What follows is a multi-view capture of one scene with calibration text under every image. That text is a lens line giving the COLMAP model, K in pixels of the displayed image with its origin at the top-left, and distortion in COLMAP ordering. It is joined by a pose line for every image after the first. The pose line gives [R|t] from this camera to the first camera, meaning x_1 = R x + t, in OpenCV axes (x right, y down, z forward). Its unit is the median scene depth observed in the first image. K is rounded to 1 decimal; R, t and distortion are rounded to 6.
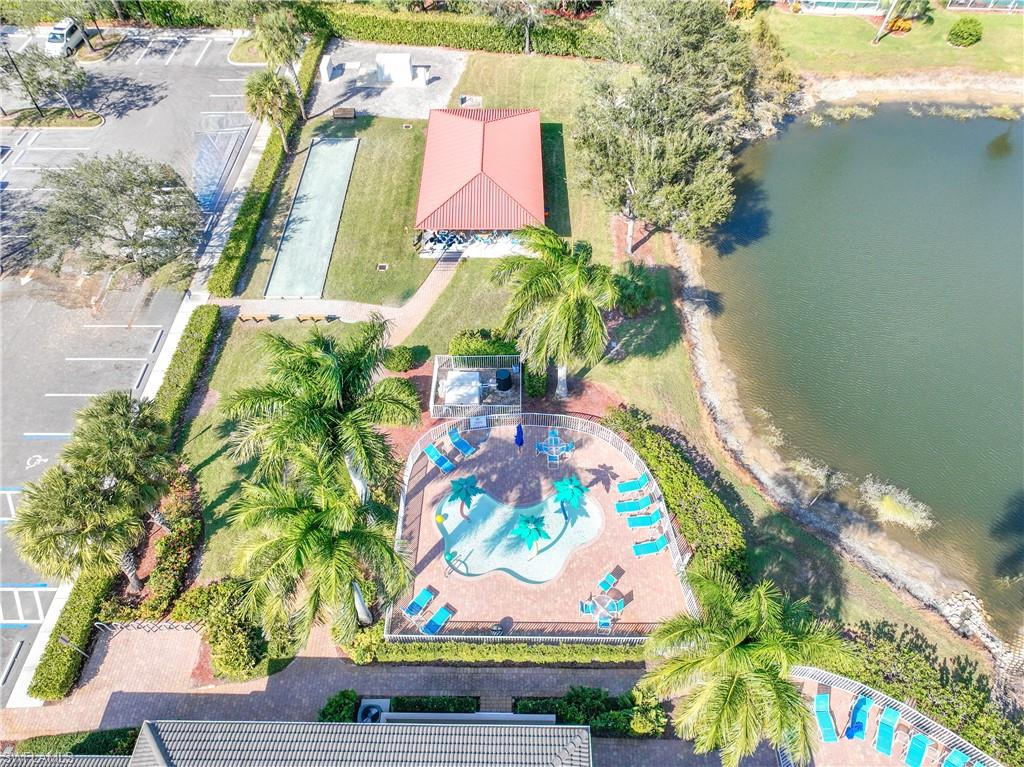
lens RADIAL K [[716.3, 0, 512.8], [0, 716.3, 385.1], [0, 0, 1]] dist [0.001171, 0.009840]
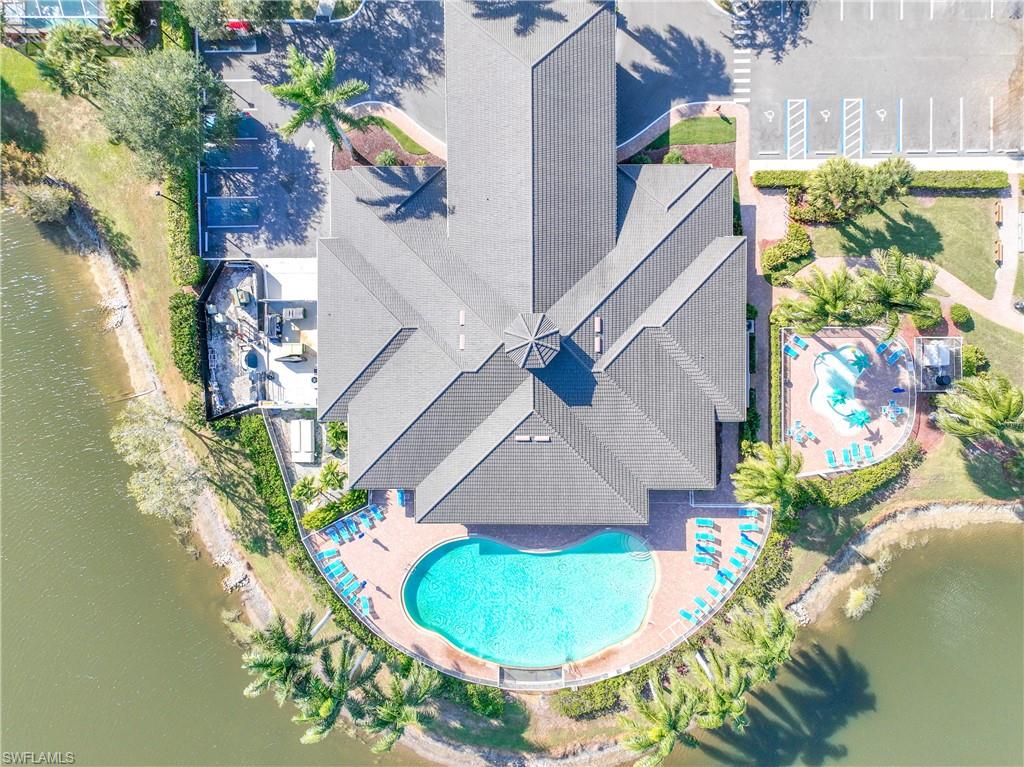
lens RADIAL K [[716.3, 0, 512.2], [0, 716.3, 388.8], [0, 0, 1]] dist [0.001171, 0.009840]
pose [[0.013520, 0.999878, 0.007794, -0.024125], [-0.765127, 0.005327, 0.643857, -0.384250], [0.643737, -0.014669, 0.765106, -1.091975]]
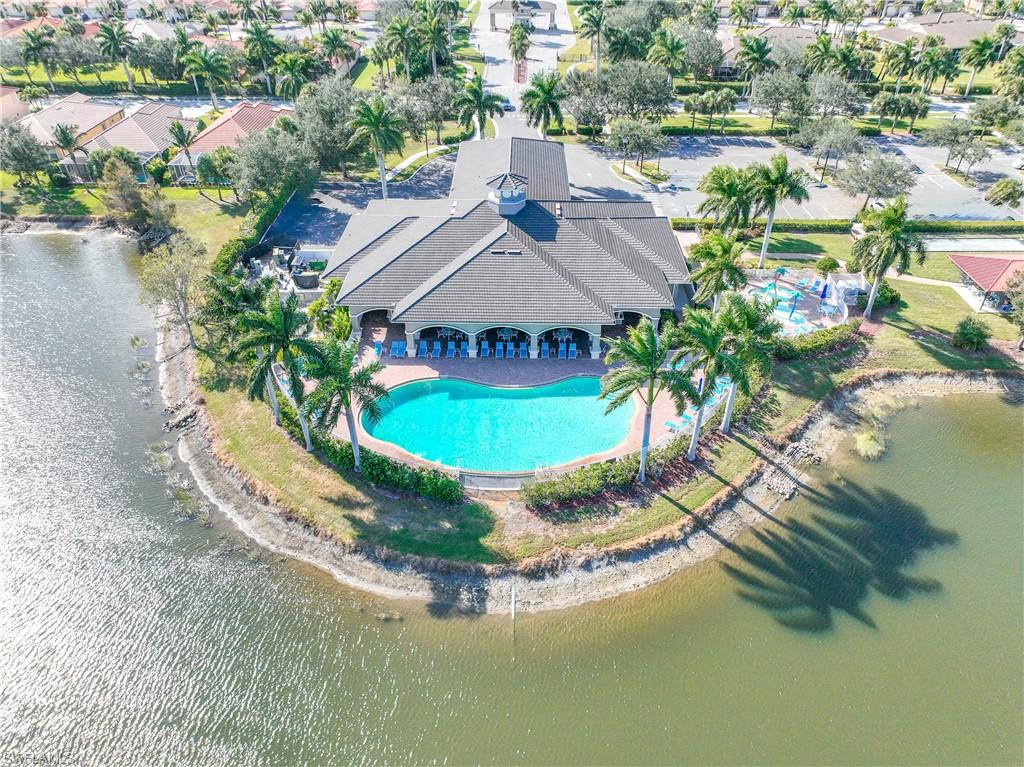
lens RADIAL K [[716.3, 0, 512.8], [0, 716.3, 383.1], [0, 0, 1]] dist [0.001171, 0.009840]
pose [[-0.010572, 0.583261, -0.812216, 2.100389], [-0.767368, 0.516053, 0.380572, 0.126988], [0.641119, 0.627292, 0.442121, -0.344602]]
